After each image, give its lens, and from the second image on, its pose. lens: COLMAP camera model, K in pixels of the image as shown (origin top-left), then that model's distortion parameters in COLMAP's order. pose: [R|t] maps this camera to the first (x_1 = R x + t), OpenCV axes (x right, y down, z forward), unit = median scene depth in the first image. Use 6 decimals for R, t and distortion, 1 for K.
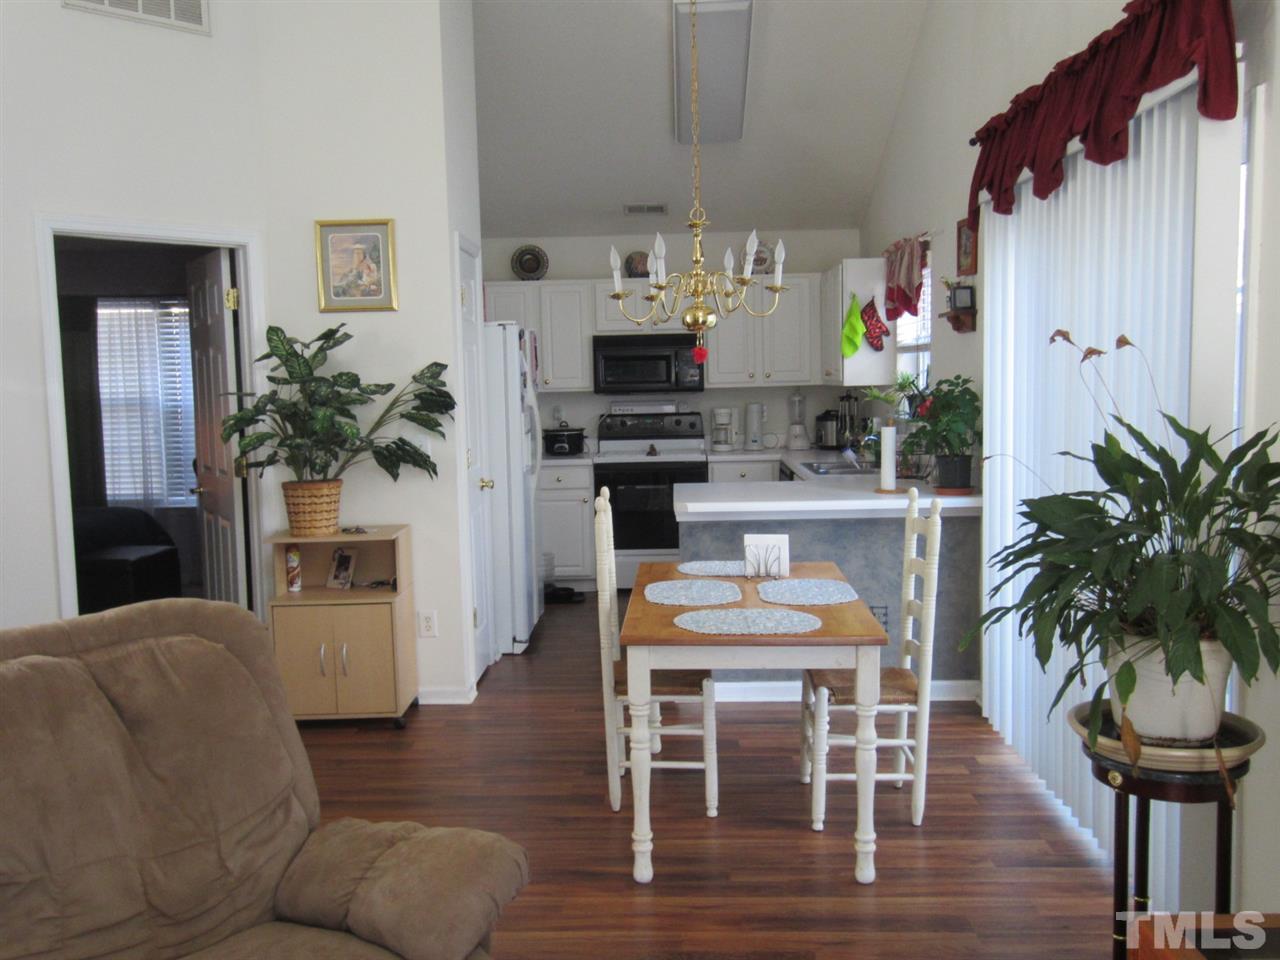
lens RADIAL K [[1100.8, 0, 640.0], [0, 1100.8, 480.0], [0, 0, 1]] dist [0.010976, 0.005943]
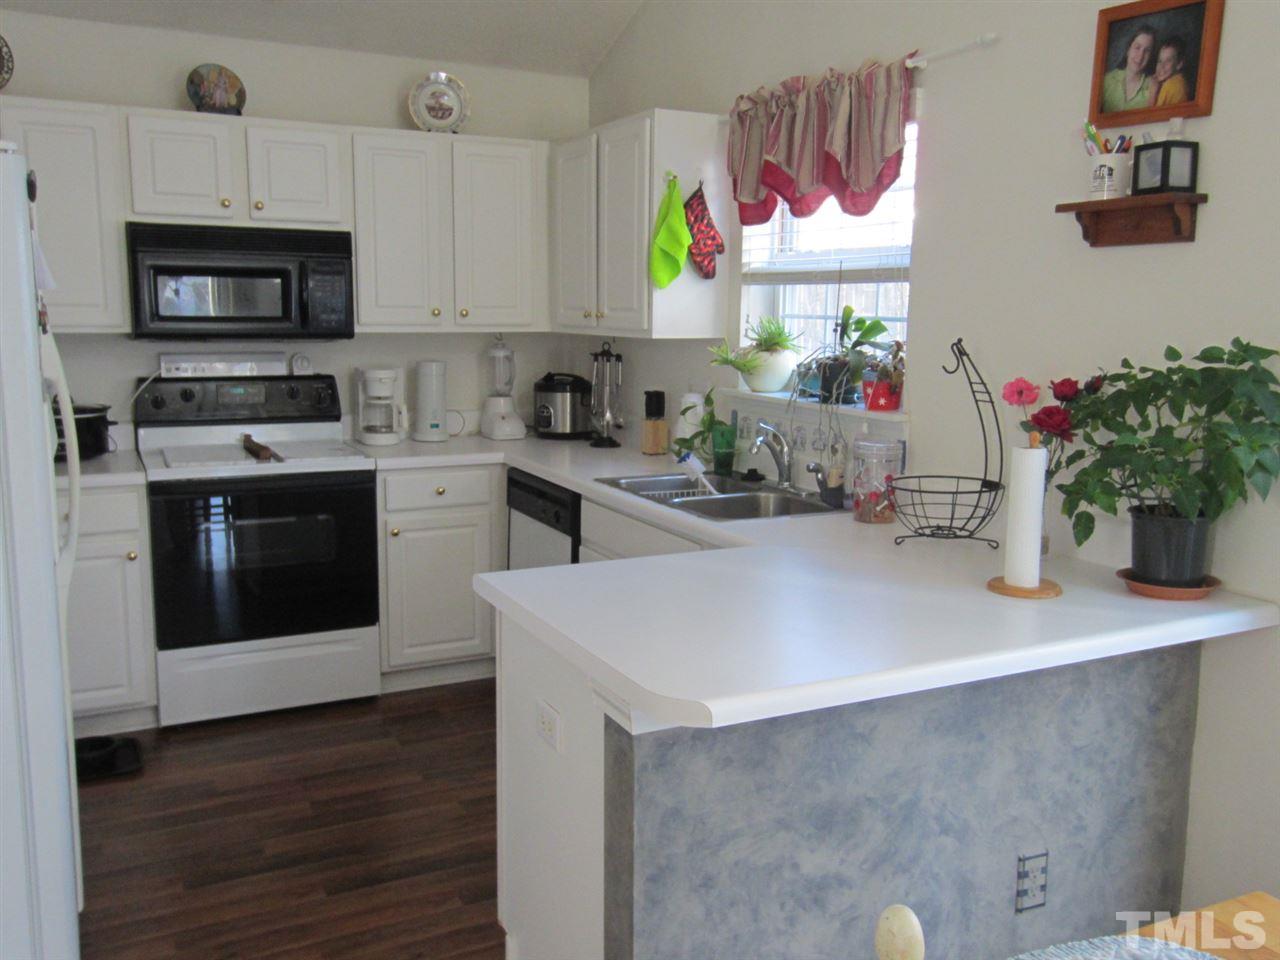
lens RADIAL K [[1100.8, 0, 640.0], [0, 1100.8, 480.0], [0, 0, 1]] dist [0.010976, 0.005943]
pose [[0.876642, -0.041389, 0.479360, -0.083858], [0.013406, 0.998008, 0.061654, -0.042396], [-0.480957, -0.047622, 0.875450, 0.447732]]
